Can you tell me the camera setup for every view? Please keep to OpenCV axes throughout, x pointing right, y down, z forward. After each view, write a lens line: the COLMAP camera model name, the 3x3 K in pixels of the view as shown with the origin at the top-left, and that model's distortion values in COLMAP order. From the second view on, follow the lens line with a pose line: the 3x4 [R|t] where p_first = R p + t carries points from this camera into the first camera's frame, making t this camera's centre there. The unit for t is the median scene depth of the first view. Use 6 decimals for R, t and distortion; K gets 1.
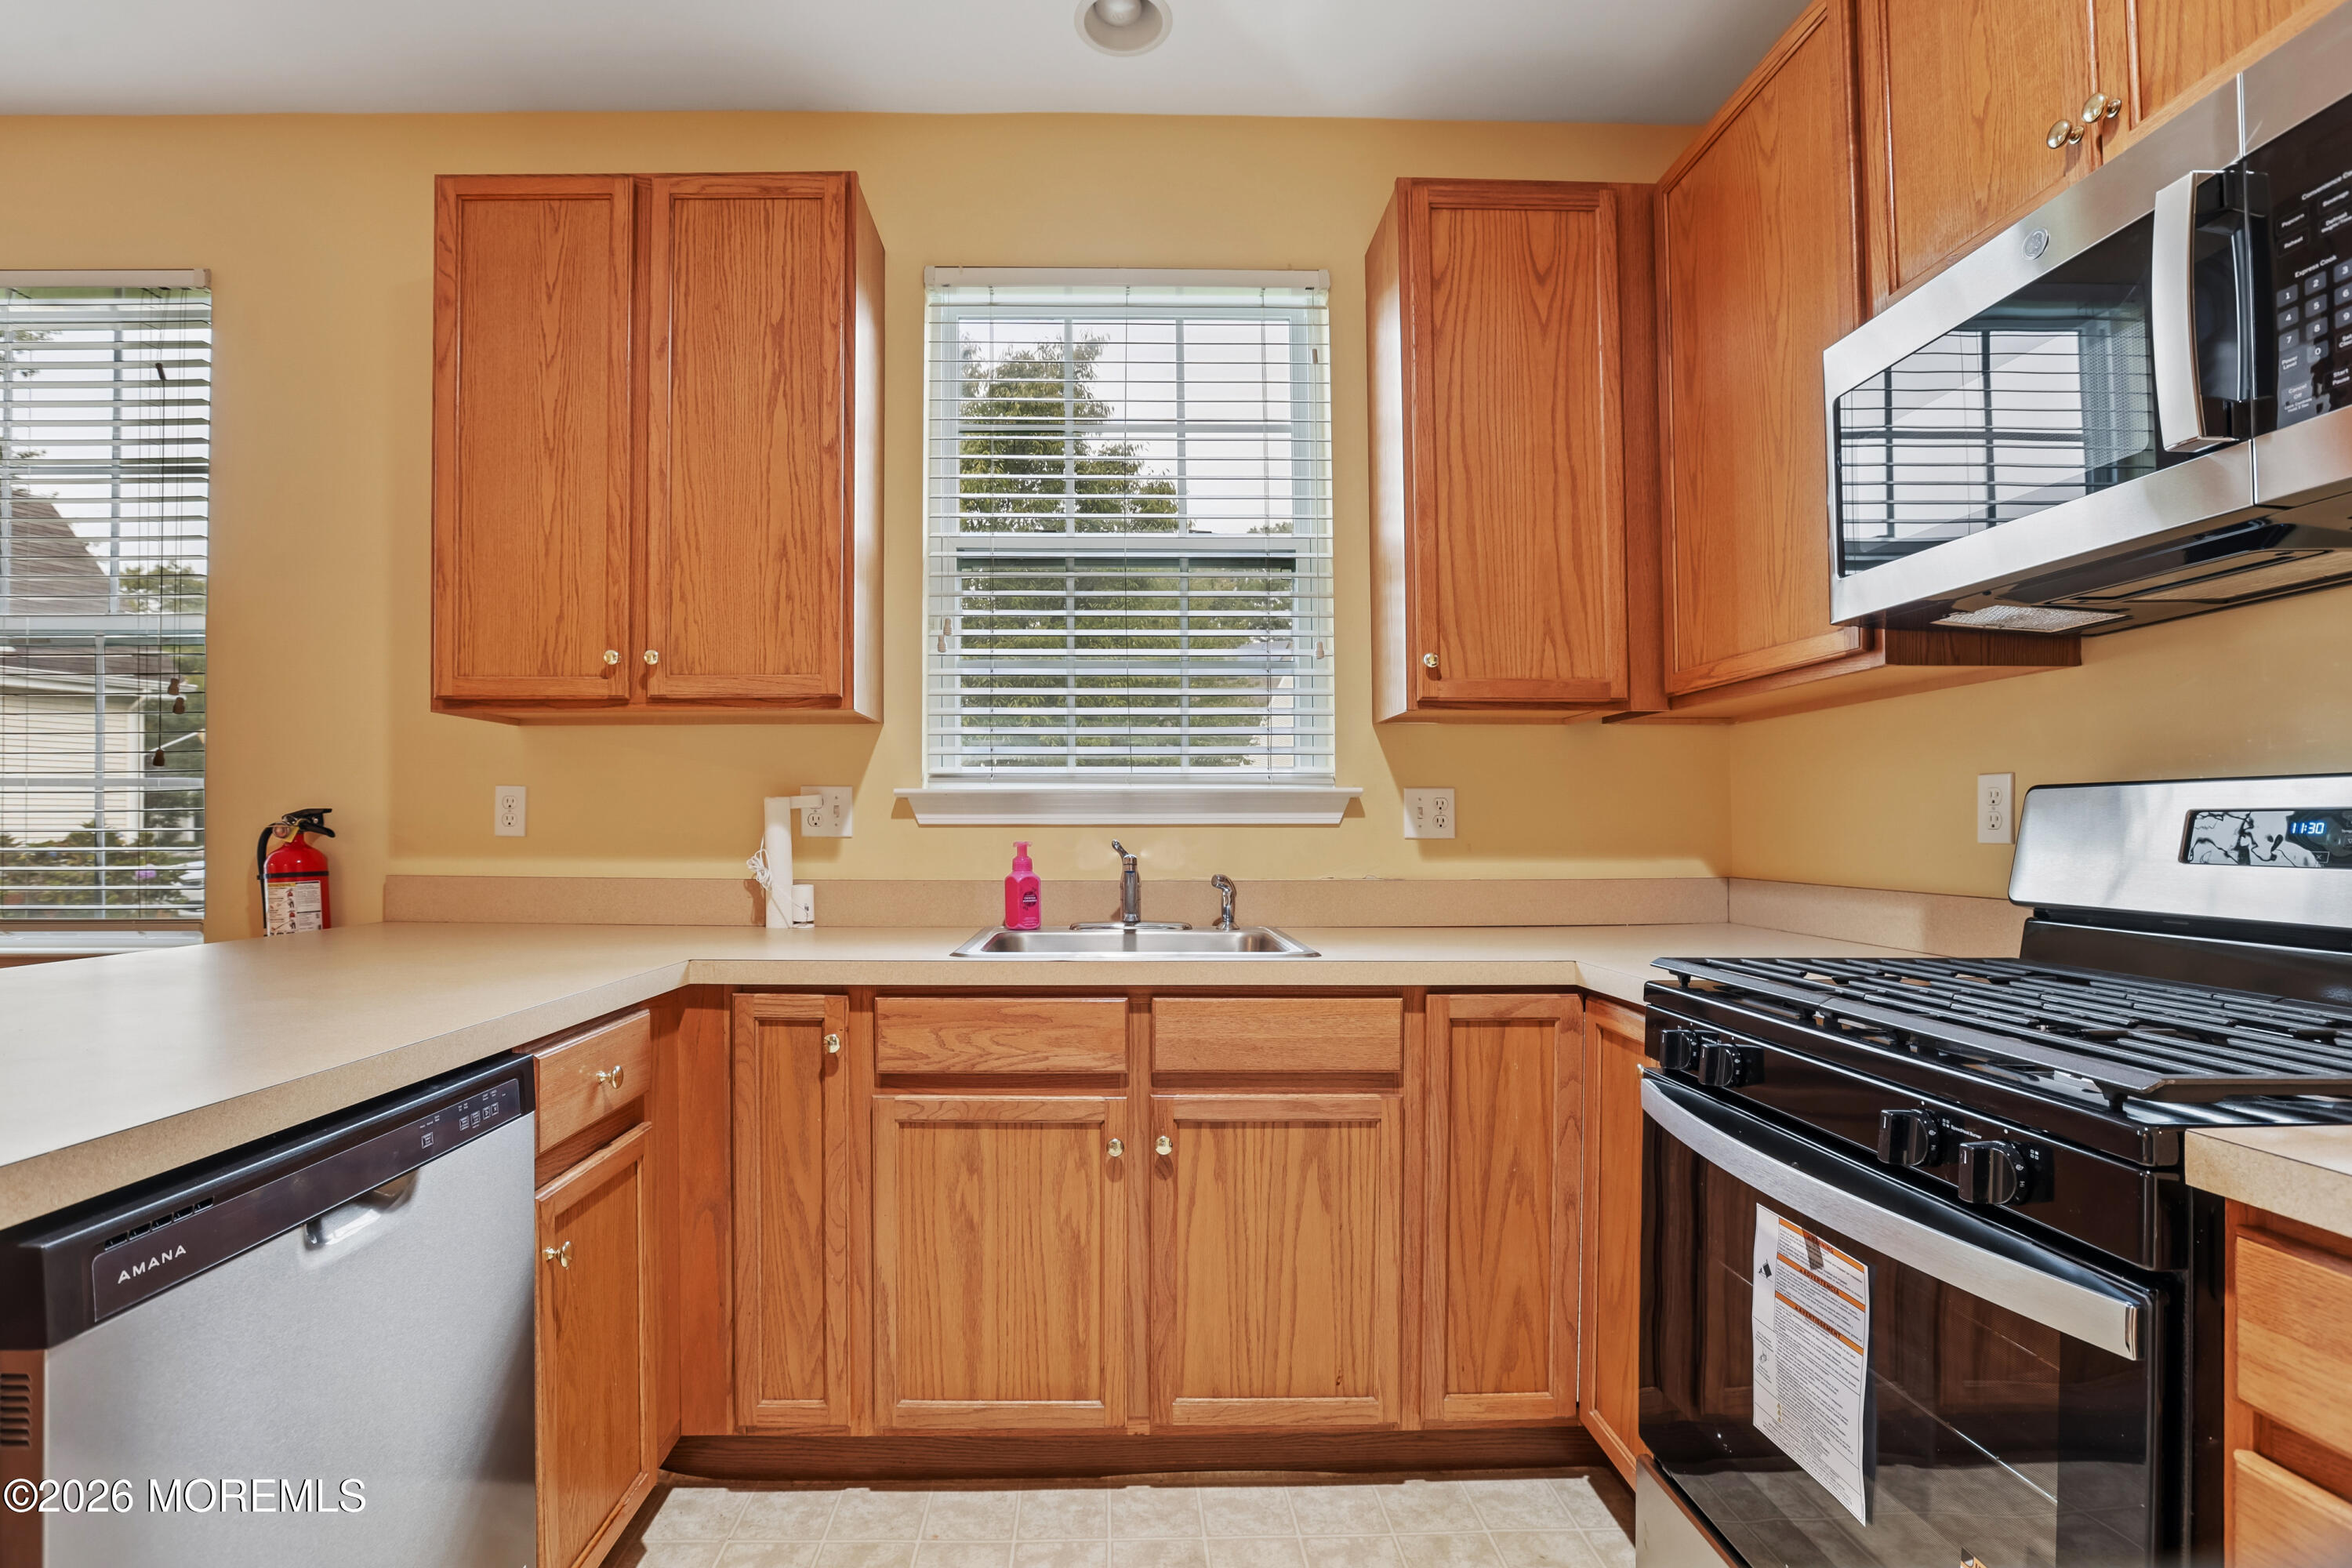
lens RADIAL K [[1103.1, 0, 1142.7], [0, 1103.1, 820.5], [0, 0, 1]] dist [-0.052802, 0.021470]
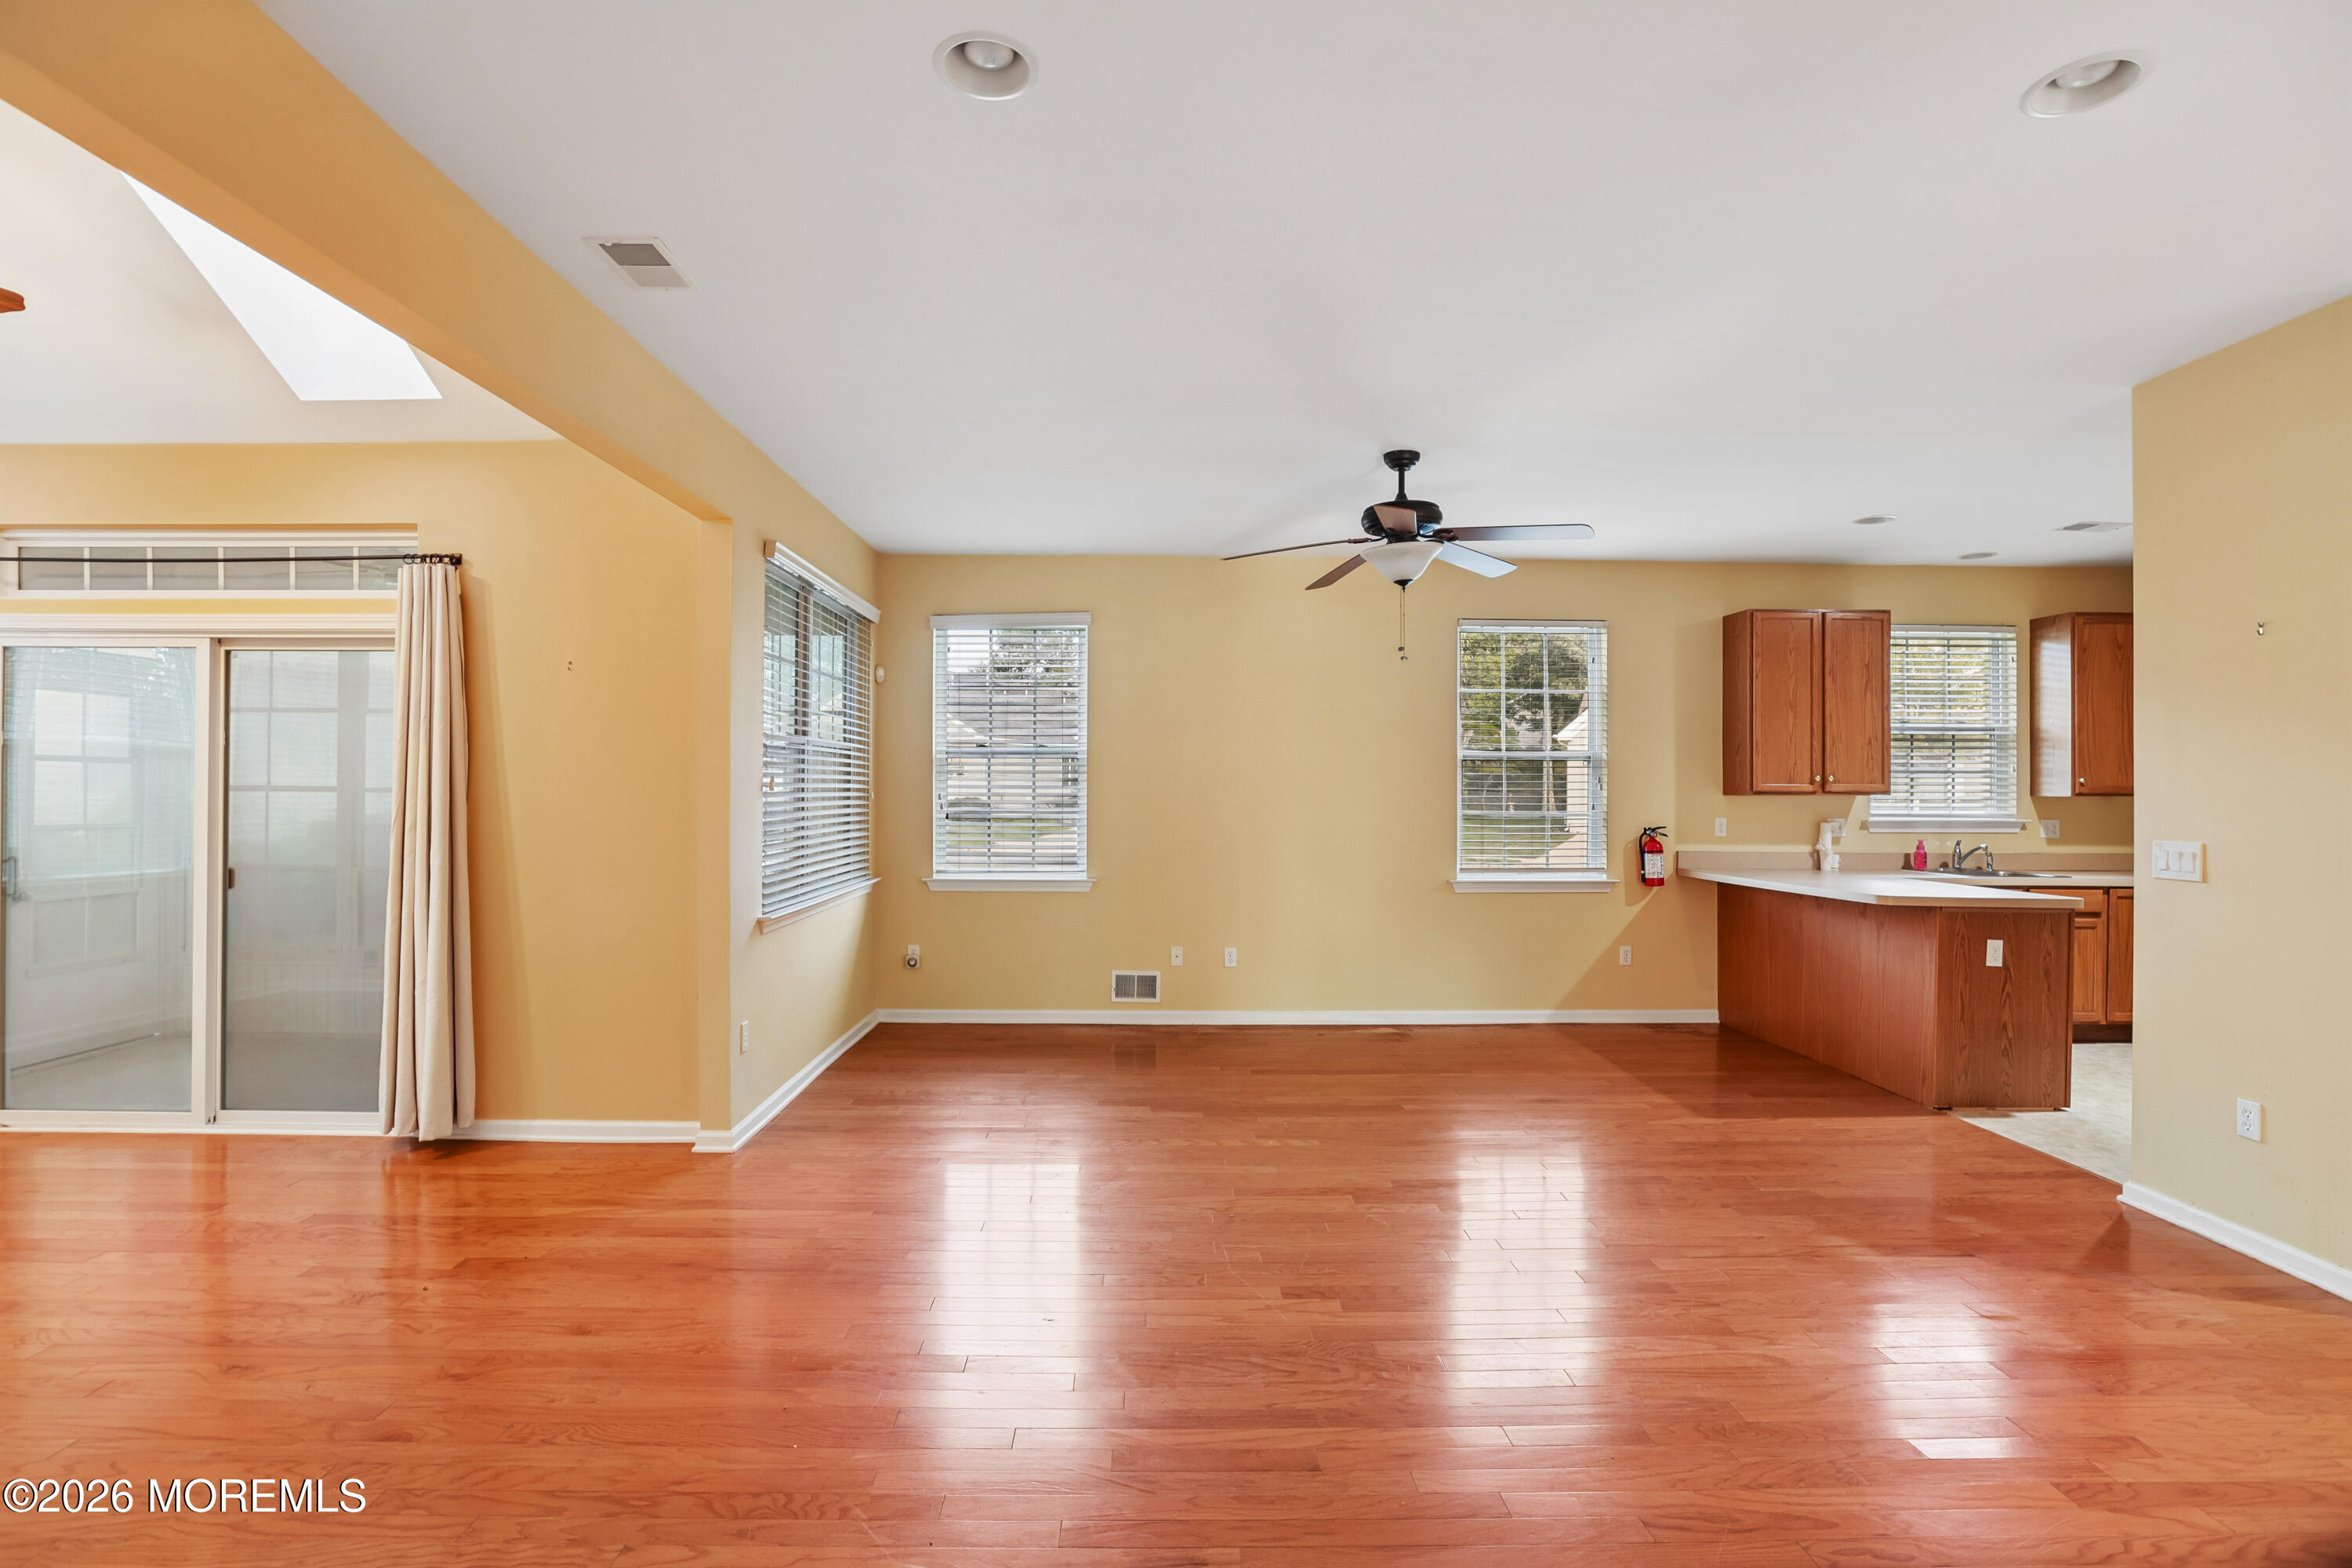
lens RADIAL K [[1121.2, 0, 1139.9], [0, 1121.2, 786.0], [0, 0, 1]] dist [-0.061405, 0.027156]
pose [[0.999625, 0.005807, -0.026770, -2.225004], [-0.005706, 0.999976, 0.003880, -0.127647], [0.026792, -0.003725, 0.999634, -2.023090]]
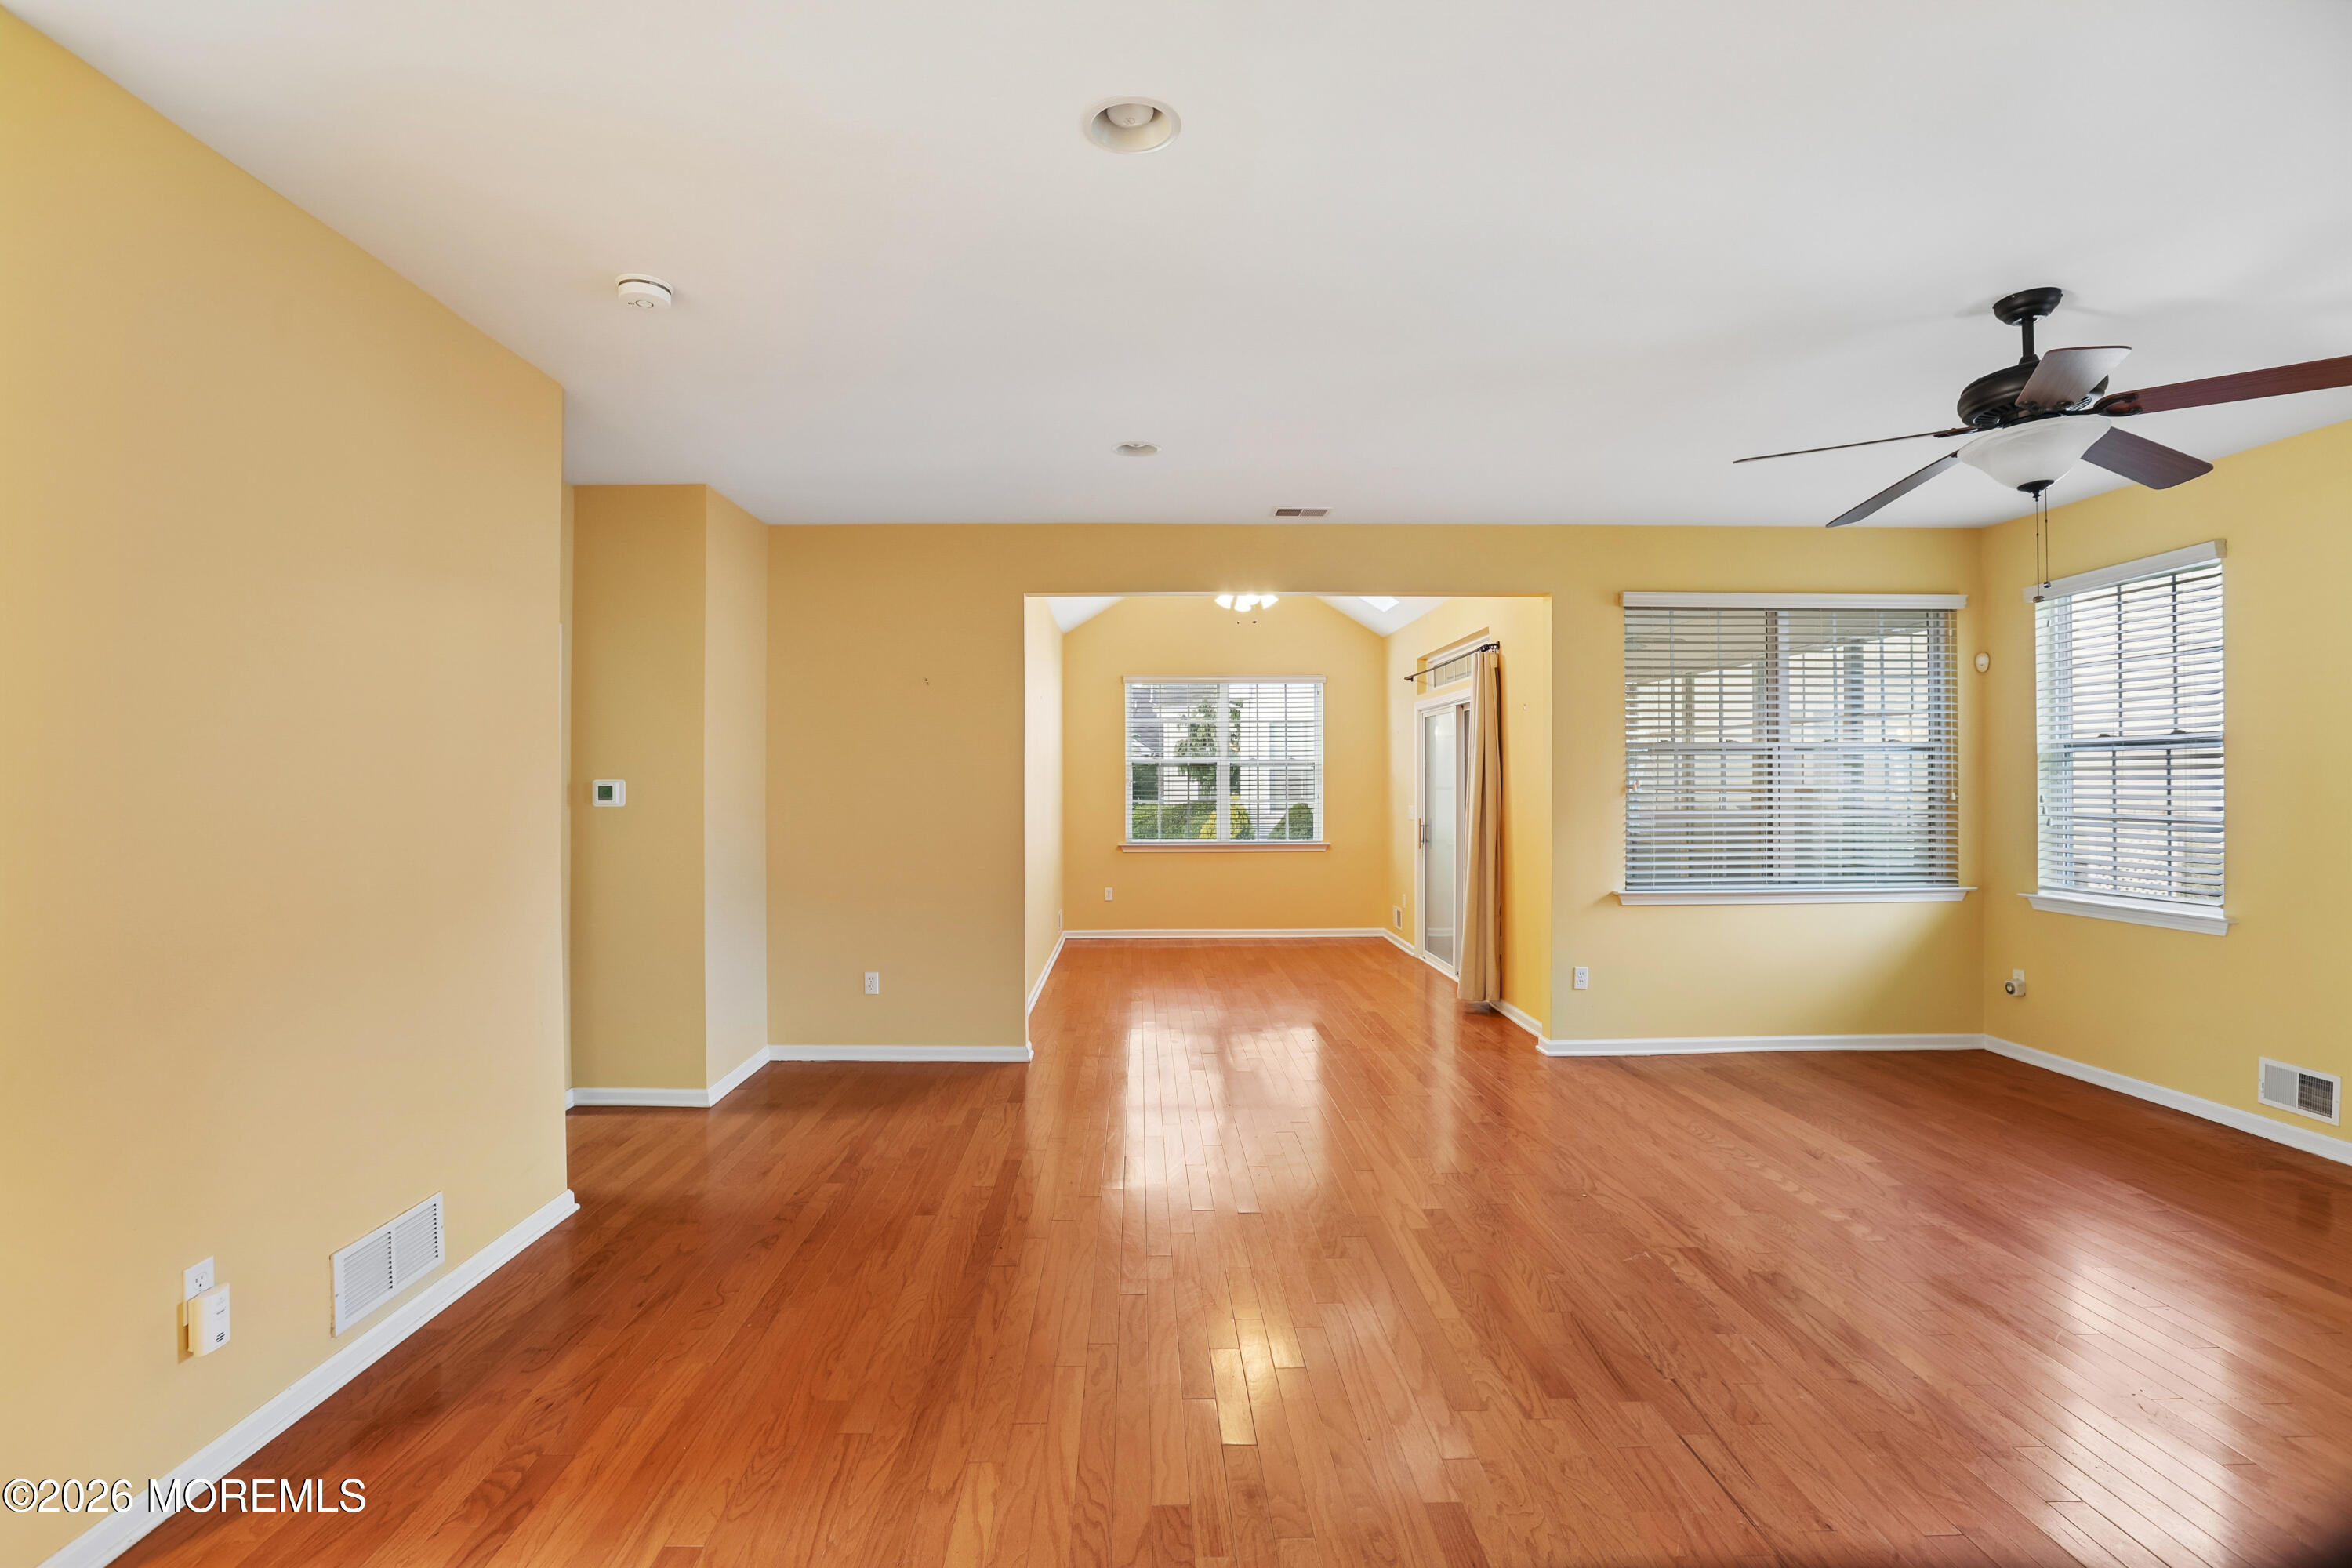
lens RADIAL K [[1048.8, 0, 1141.6], [0, 1048.8, 779.8], [0, 0, 1]] dist [-0.030859, 0.000954]
pose [[-0.024140, -0.001450, -0.999708, -0.423496], [0.007842, 0.999968, -0.001639, -0.140559], [0.999678, -0.007879, -0.024128, -0.990769]]
